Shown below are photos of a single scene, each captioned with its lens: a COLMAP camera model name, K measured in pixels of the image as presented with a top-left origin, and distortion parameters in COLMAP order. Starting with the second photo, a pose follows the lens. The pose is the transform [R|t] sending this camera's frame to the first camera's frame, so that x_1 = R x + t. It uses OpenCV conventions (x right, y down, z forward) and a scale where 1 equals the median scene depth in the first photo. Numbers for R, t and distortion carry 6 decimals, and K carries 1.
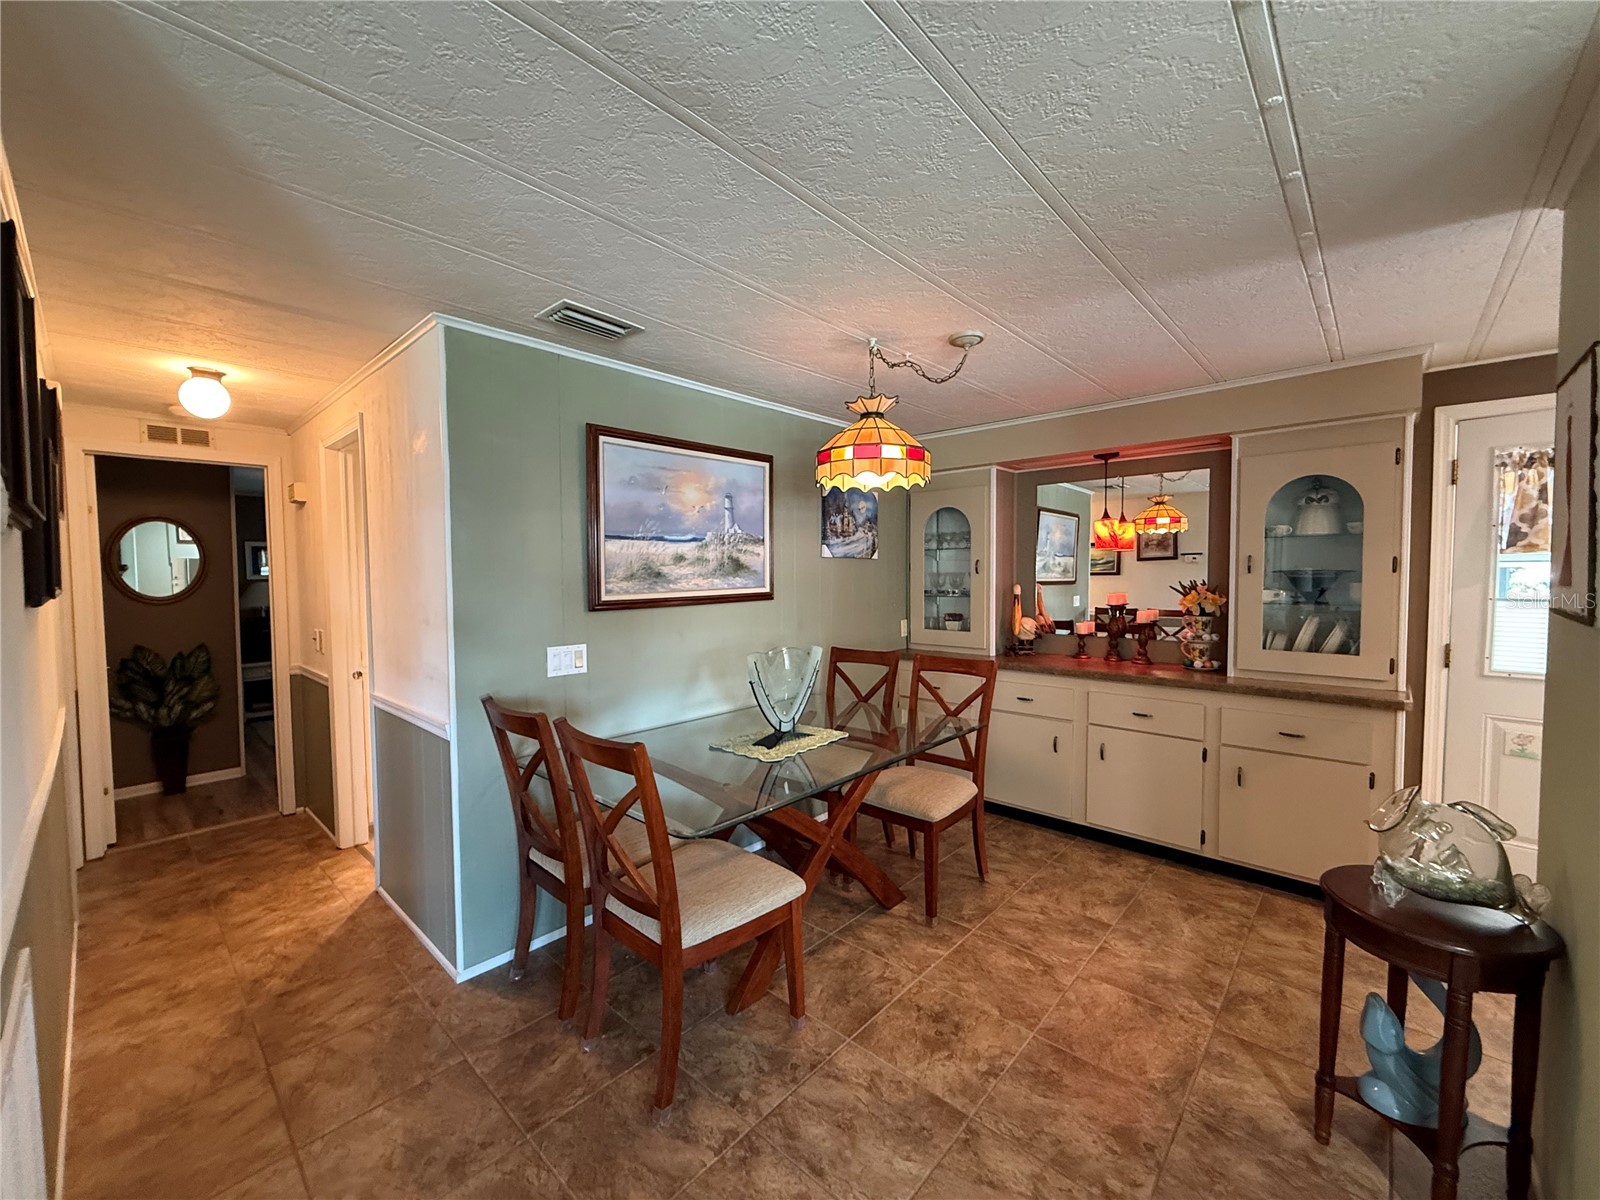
lens RADIAL K [[638.7, 0, 797.7], [0, 638.7, 601.3], [0, 0, 1]] dist [0.000093, 0.000358]
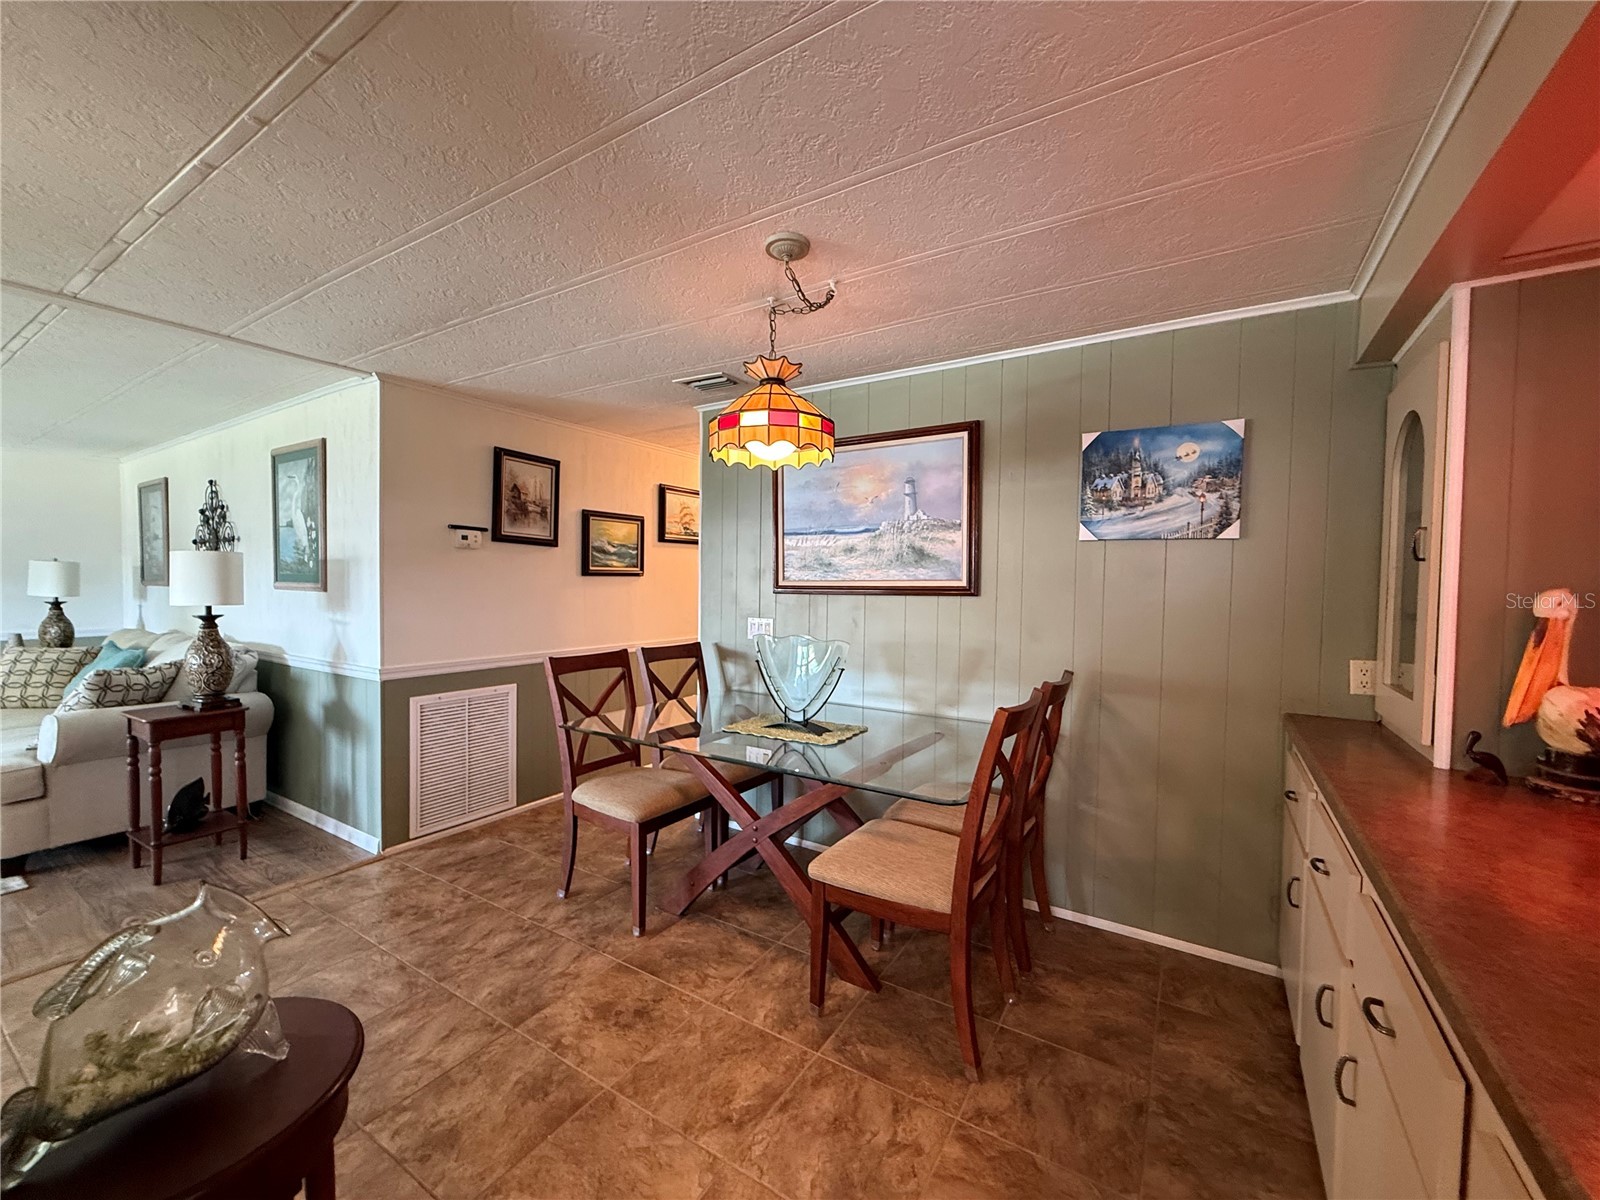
lens RADIAL K [[638.7, 0, 797.7], [0, 638.7, 601.3], [0, 0, 1]] dist [0.000093, 0.000358]
pose [[0.180673, 0.039741, -0.982740, 0.867273], [-0.058036, 0.997873, 0.029683, -0.008187], [0.981830, 0.051671, 0.182595, 0.748756]]
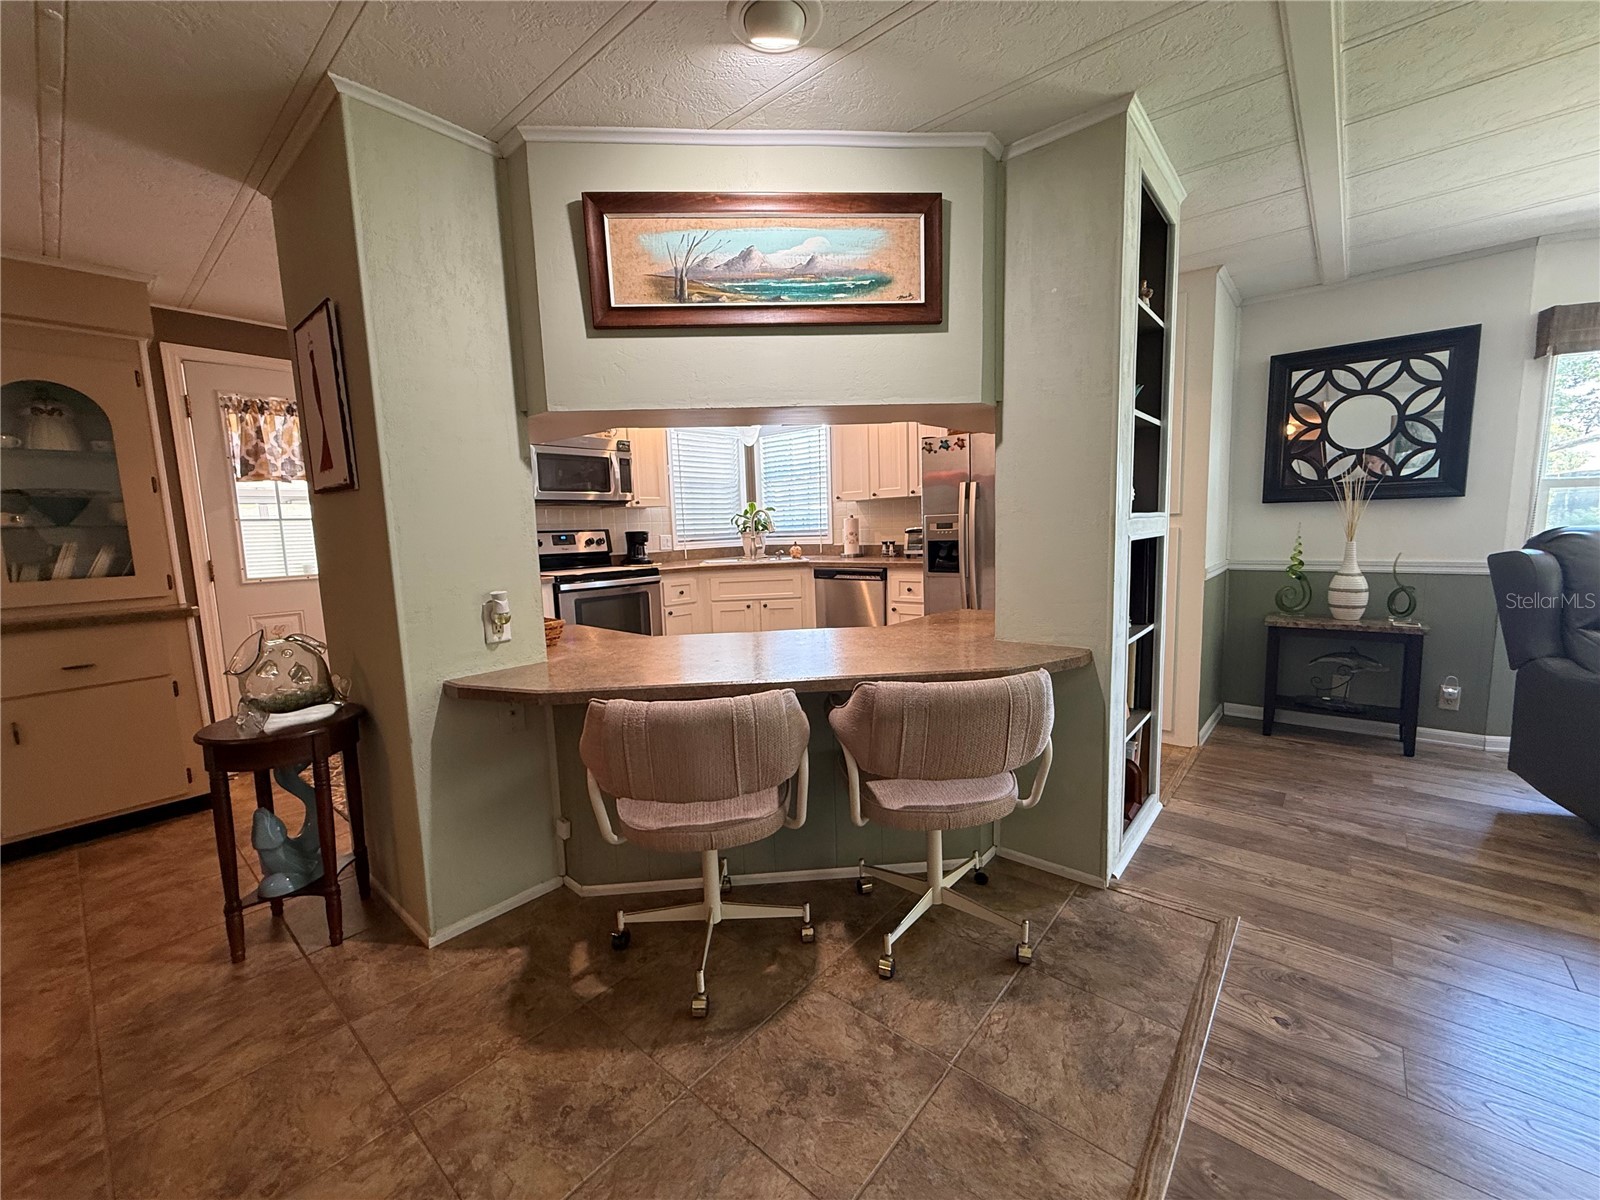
lens RADIAL K [[638.7, 0, 797.7], [0, 638.7, 601.3], [0, 0, 1]] dist [0.000093, 0.000358]
pose [[-0.034004, -0.111033, 0.993235, -0.155594], [0.077862, 0.990495, 0.113393, 0.091096], [-0.996384, 0.081191, -0.025036, -0.008068]]
